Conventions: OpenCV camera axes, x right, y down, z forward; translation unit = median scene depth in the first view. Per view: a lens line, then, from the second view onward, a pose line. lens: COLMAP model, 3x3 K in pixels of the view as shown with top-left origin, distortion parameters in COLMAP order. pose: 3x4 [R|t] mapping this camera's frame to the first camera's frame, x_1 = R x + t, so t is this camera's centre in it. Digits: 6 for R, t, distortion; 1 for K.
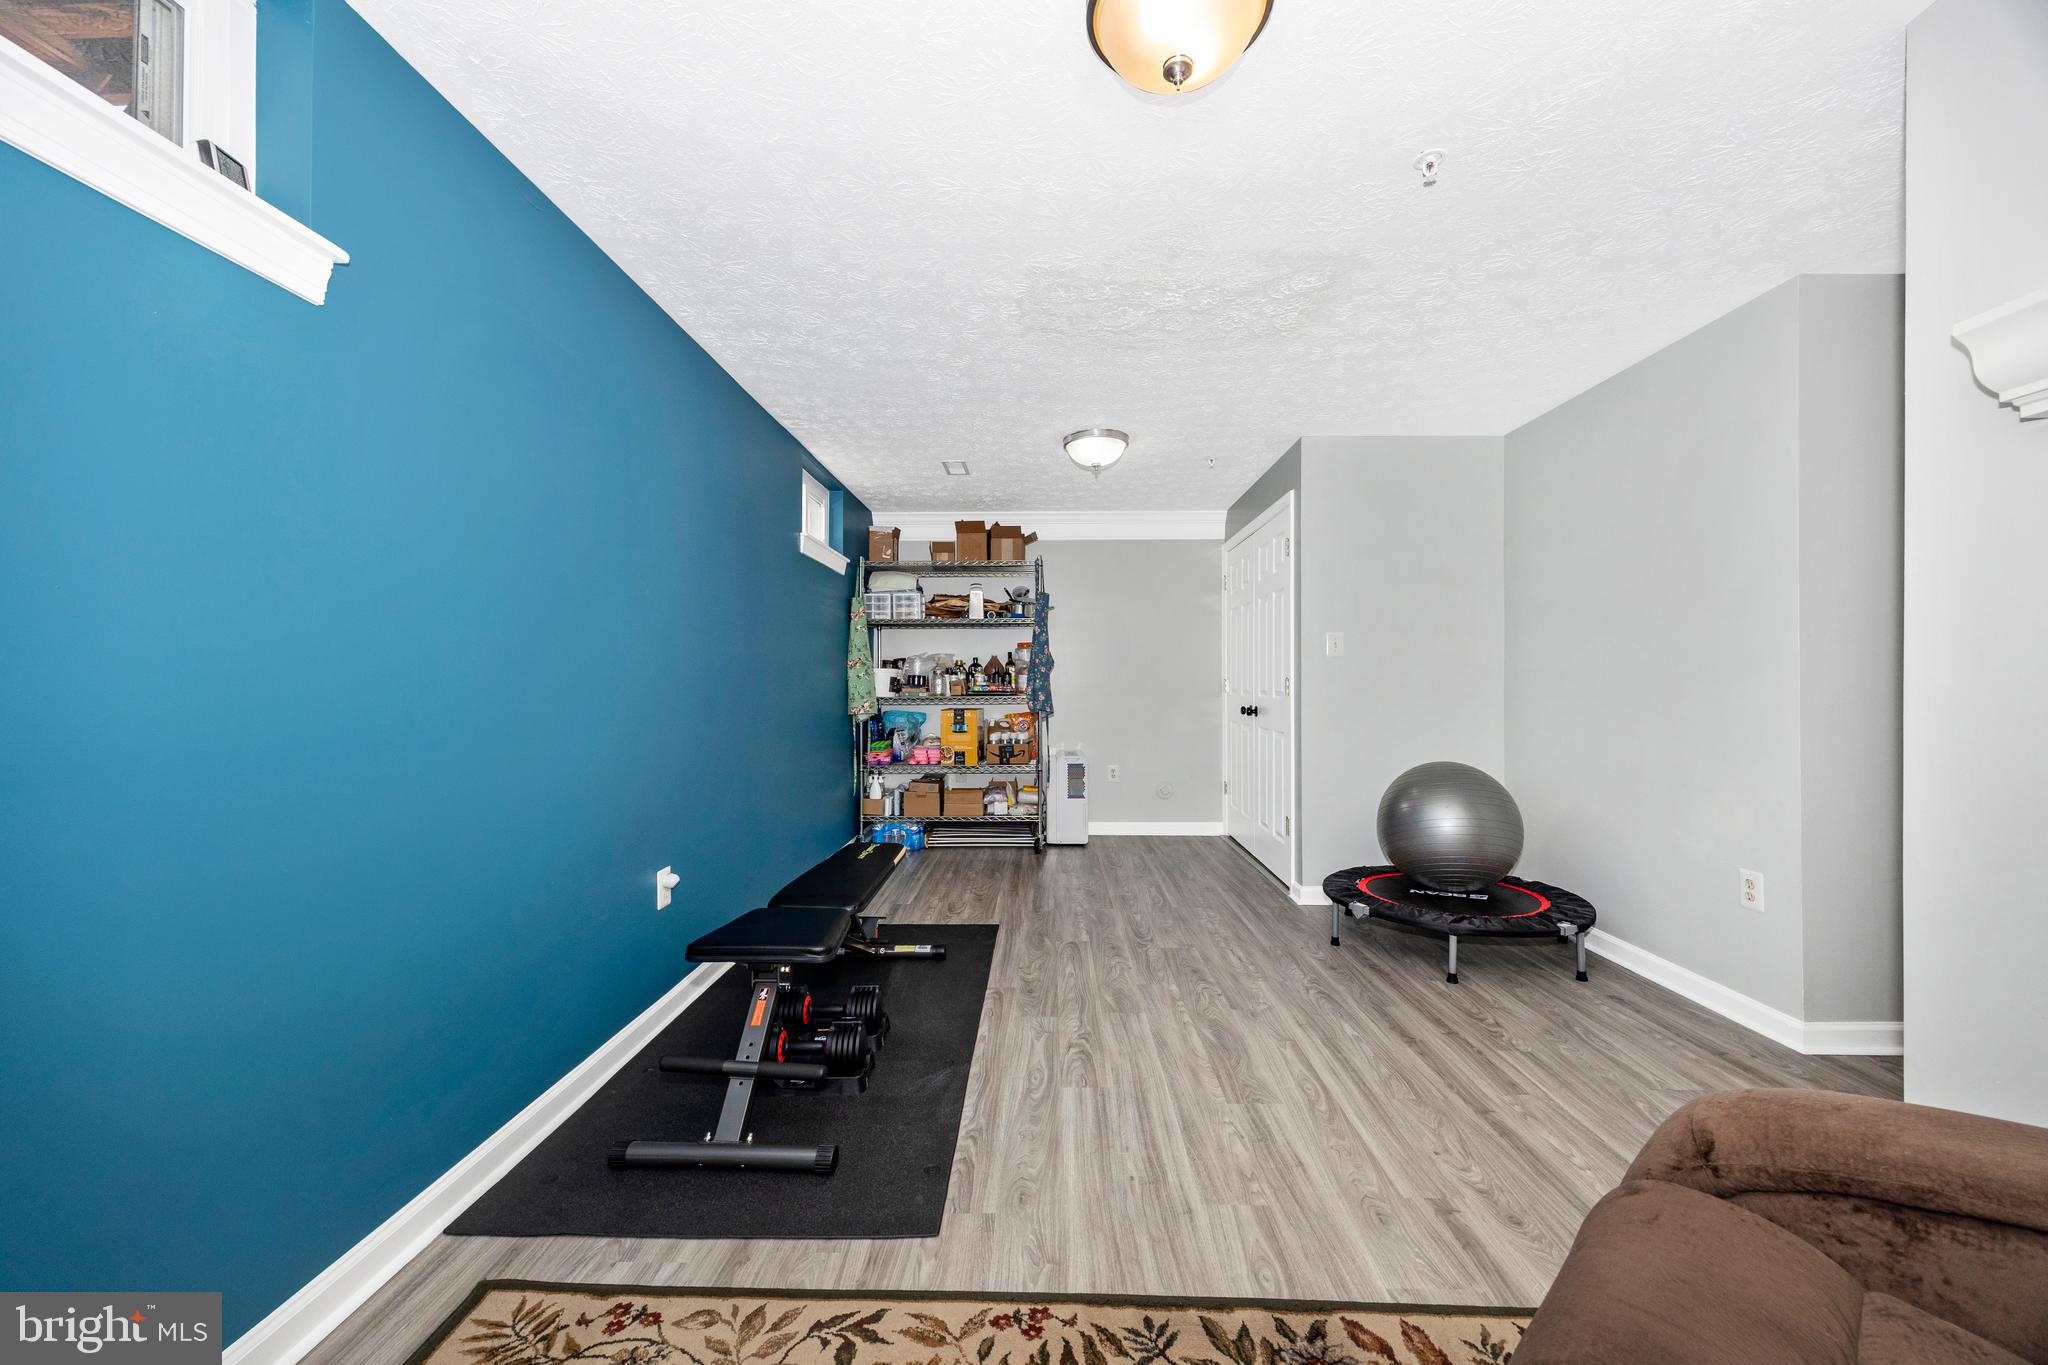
lens RADIAL K [[777.8, 0, 1032.7], [0, 777.8, 684.9], [0, 0, 1]] dist [-0.002383, -0.000276]
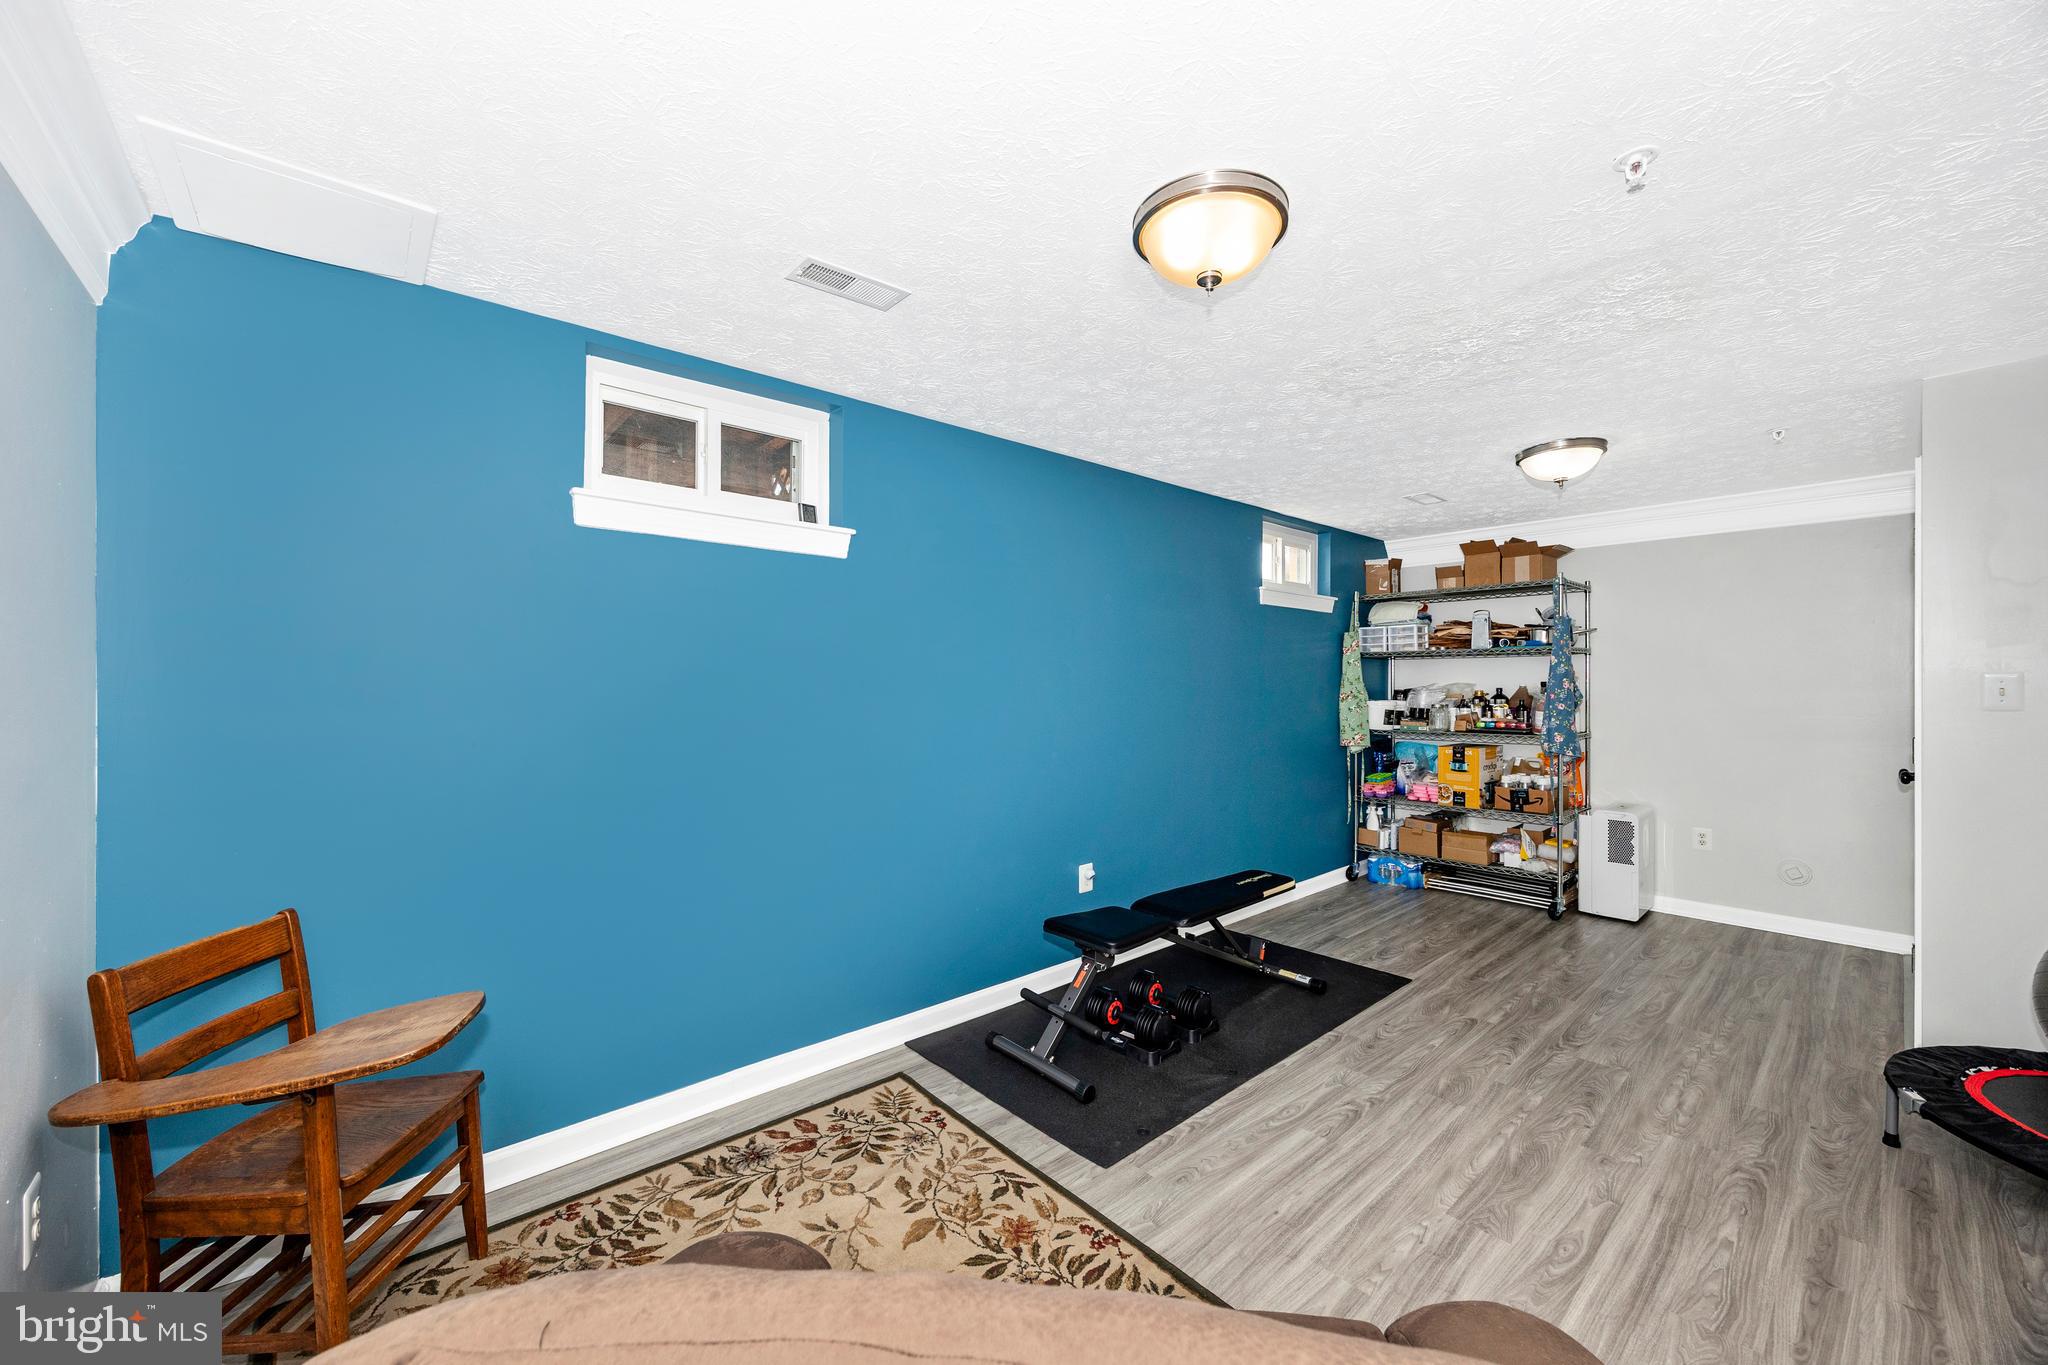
lens RADIAL K [[777.8, 0, 1032.7], [0, 777.8, 684.9], [0, 0, 1]] dist [-0.002383, -0.000276]
pose [[0.679447, 0.003313, -0.733717, 0.373651], [-0.001576, 0.999994, 0.003056, -0.068763], [0.733723, -0.000920, 0.679448, -0.010795]]
